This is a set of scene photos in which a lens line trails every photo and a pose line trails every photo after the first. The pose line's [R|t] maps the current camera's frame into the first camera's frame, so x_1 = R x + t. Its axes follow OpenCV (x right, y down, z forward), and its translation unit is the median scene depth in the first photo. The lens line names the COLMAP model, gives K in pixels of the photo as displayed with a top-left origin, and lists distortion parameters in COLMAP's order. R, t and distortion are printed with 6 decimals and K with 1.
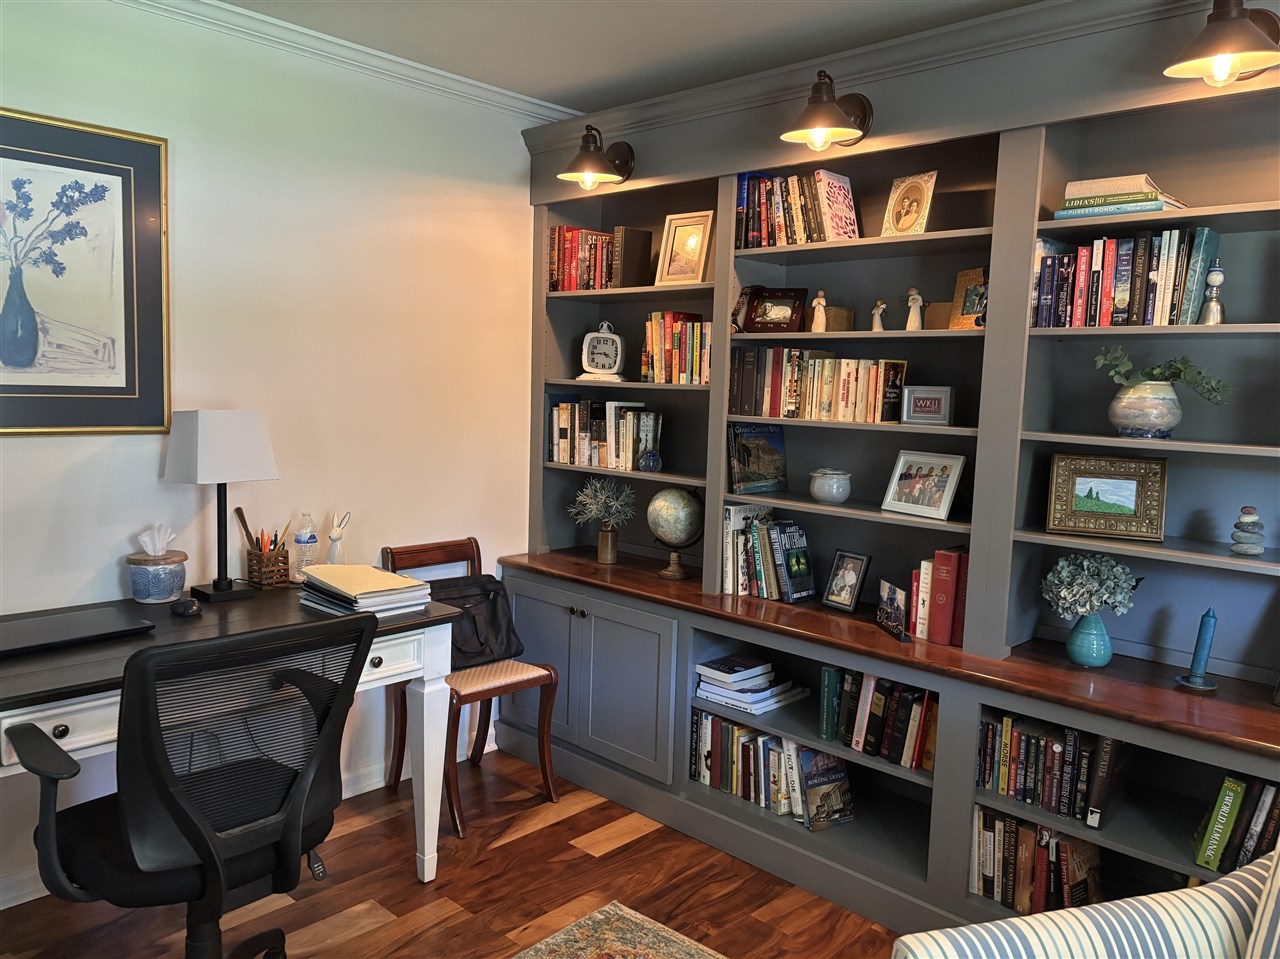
lens RADIAL K [[968.1, 0, 632.5], [0, 968.1, 487.0], [0, 0, 1]] dist [0.116125, -0.183853]
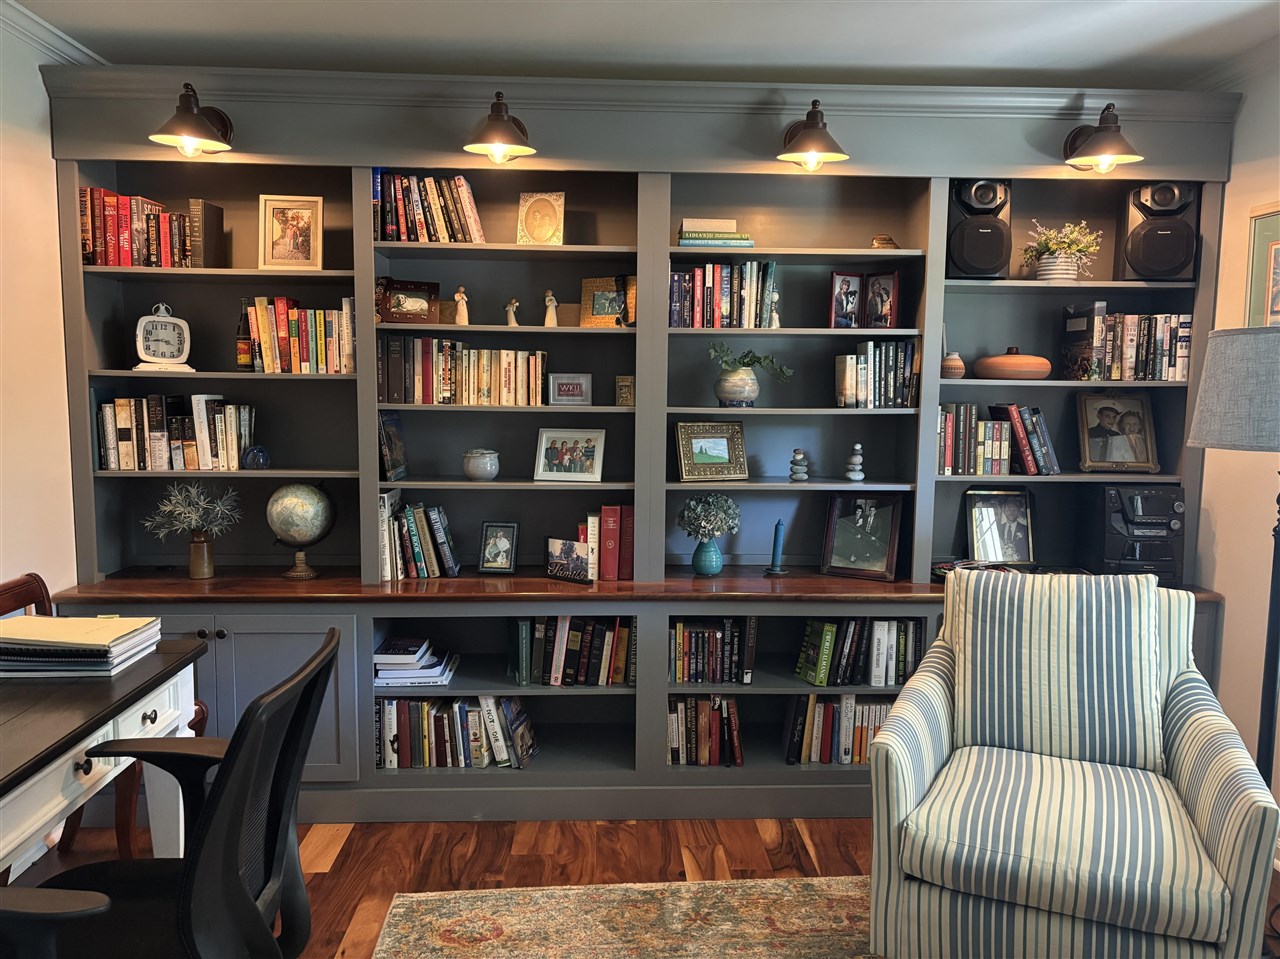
lens RADIAL K [[968.1, 0, 632.5], [0, 968.1, 487.0], [0, 0, 1]] dist [0.116125, -0.183853]
pose [[0.689207, -0.096426, 0.718120, -0.482040], [0.092239, 0.994718, 0.045041, -0.009782], [-0.718669, 0.035197, 0.694461, 0.111366]]
